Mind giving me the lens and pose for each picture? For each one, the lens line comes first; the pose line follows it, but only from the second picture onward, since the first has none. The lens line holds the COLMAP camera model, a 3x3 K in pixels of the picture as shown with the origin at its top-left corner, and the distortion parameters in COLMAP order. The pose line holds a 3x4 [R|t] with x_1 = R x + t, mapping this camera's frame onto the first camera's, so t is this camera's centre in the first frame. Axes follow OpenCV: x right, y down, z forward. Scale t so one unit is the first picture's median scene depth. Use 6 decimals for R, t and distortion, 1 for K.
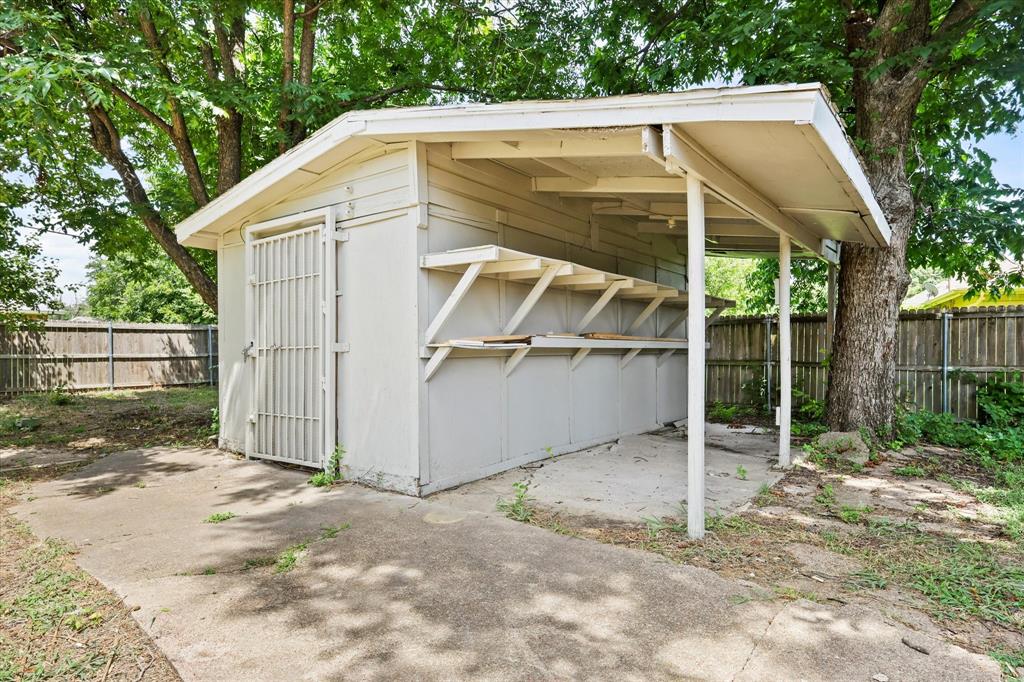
lens RADIAL K [[543.7, 0, 511.8], [0, 543.7, 346.3], [0, 0, 1]] dist [-0.003779, -0.000505]
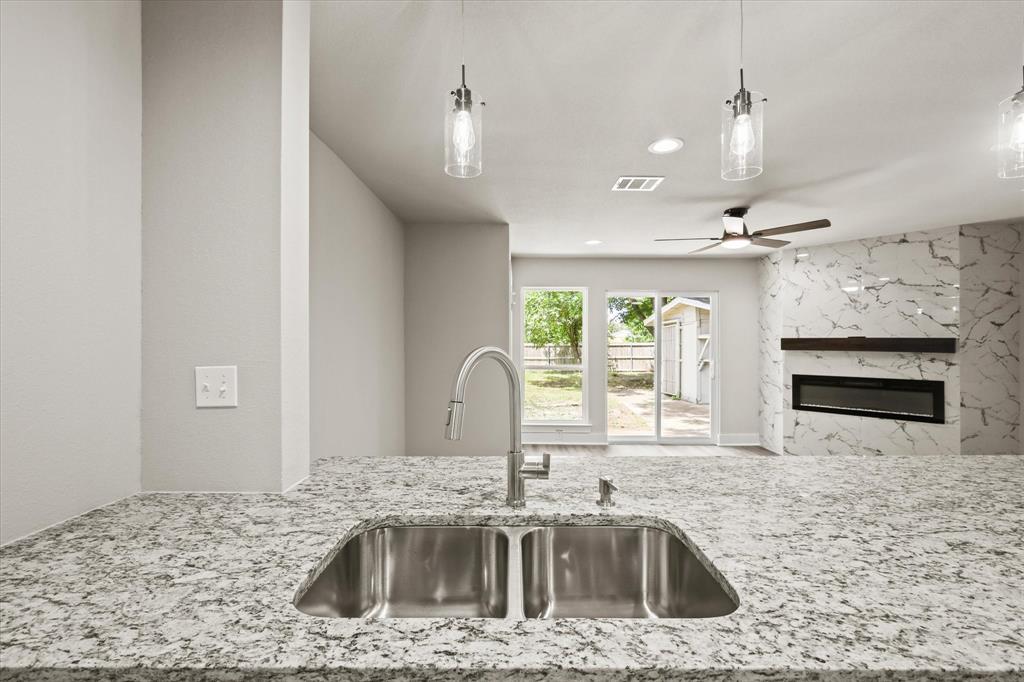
lens RADIAL K [[460.3, 0, 513.5], [0, 460.3, 344.6], [0, 0, 1]] dist [0.001474, 0.000978]
pose [[0.618265, -0.003311, -0.785962, 1.296385], [0.003941, 0.999992, -0.001113, -0.097732], [0.785960, -0.002409, 0.618273, -1.597372]]
